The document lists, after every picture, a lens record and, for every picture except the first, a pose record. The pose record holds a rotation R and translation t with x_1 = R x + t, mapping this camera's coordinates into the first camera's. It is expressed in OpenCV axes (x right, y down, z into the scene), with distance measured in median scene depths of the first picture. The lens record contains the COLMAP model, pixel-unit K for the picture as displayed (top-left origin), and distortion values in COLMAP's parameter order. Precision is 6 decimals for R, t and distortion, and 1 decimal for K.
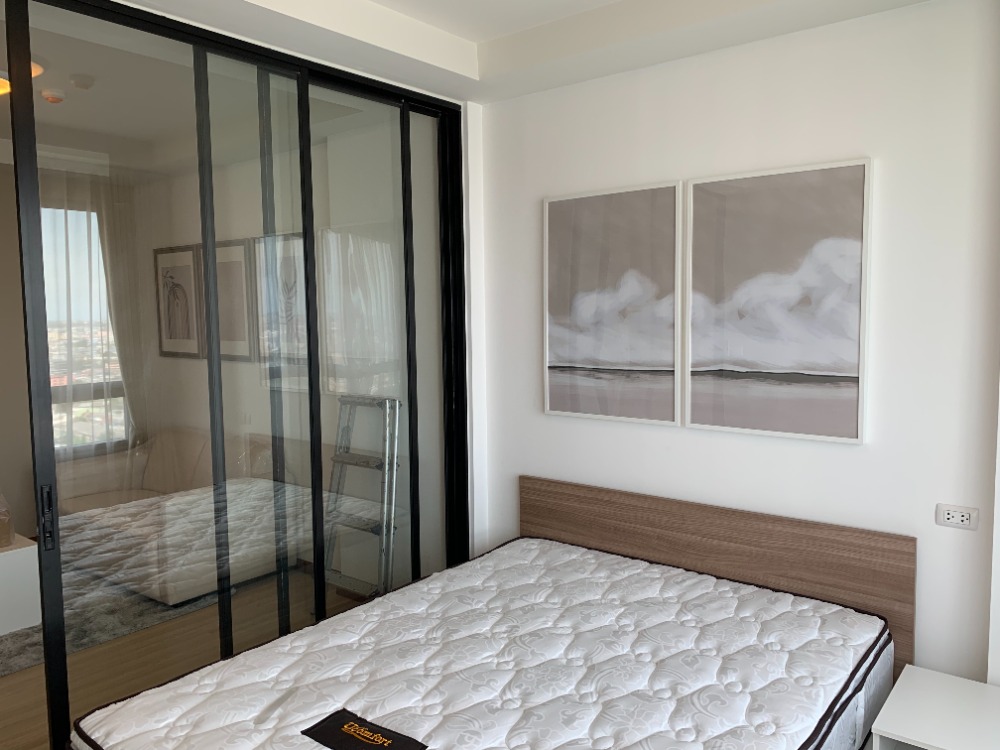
lens RADIAL K [[777.6, 0, 500.0], [0, 777.6, 375.0], [0, 0, 1]] dist [0.034203, -0.013101]
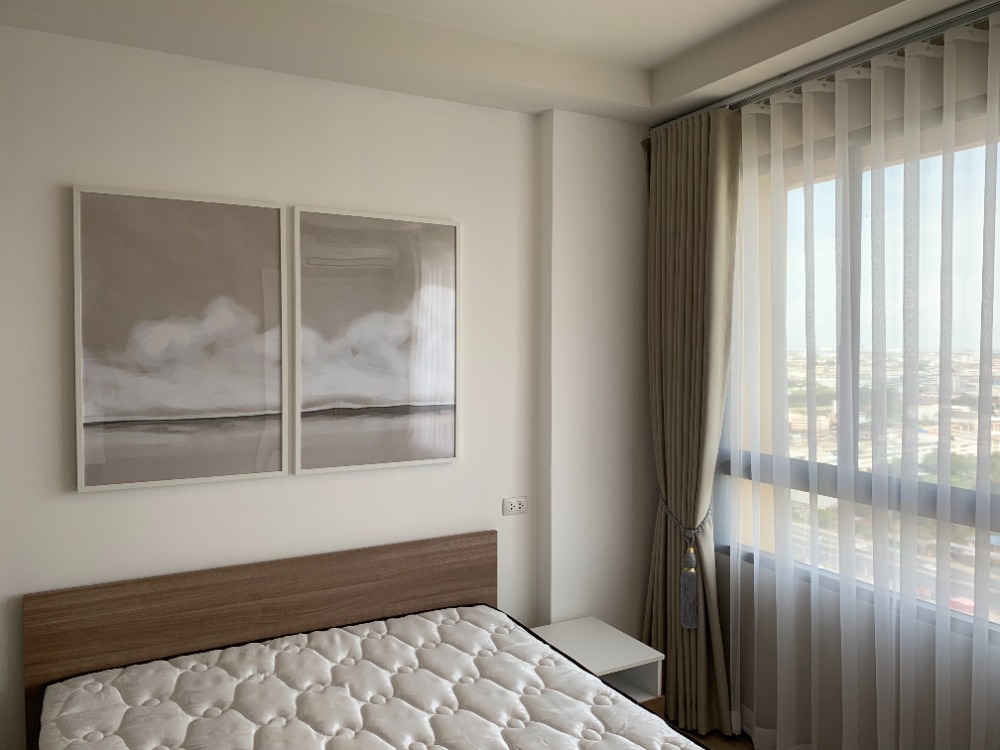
lens RADIAL K [[777.6, 0, 500.0], [0, 777.6, 375.0], [0, 0, 1]] dist [0.034203, -0.013101]
pose [[0.365098, -0.017744, 0.930800, -0.519709], [0.074979, 0.997131, -0.010401, -0.021674], [-0.927945, 0.073587, 0.365381, 0.441557]]
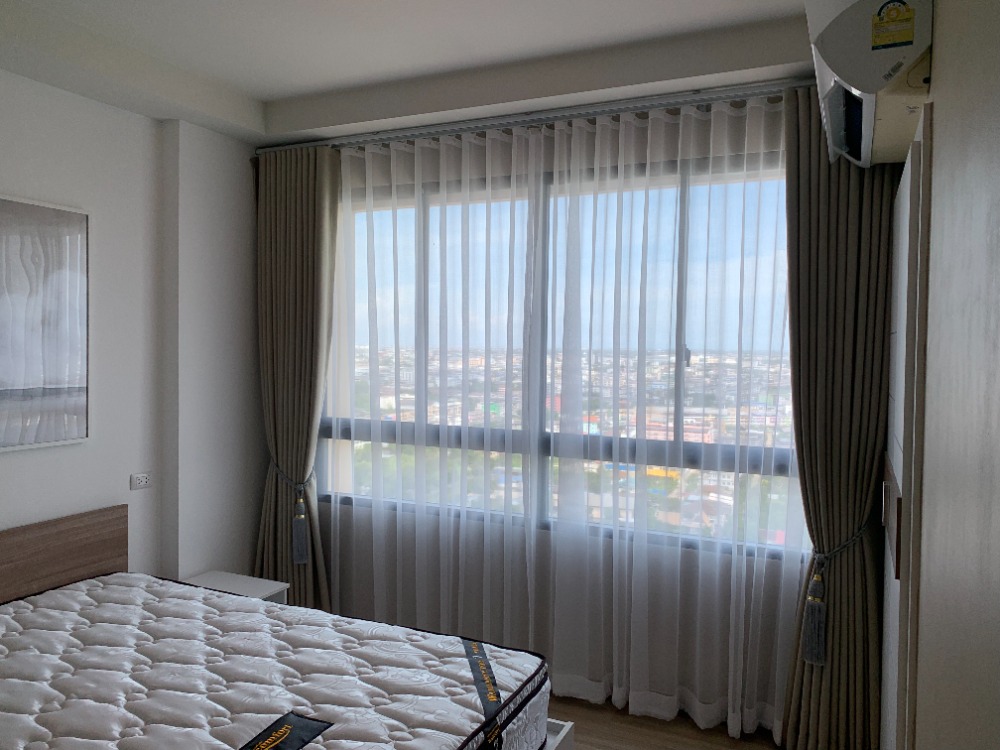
lens RADIAL K [[812.5, 0, 475.1], [0, 812.5, 381.9], [0, 0, 1]] dist [0.070139, 0.001117]
pose [[-0.239229, -0.029750, 0.970507, -0.818327], [0.079577, 0.995567, 0.050134, -0.018812], [-0.967697, 0.089223, -0.235801, 0.621035]]
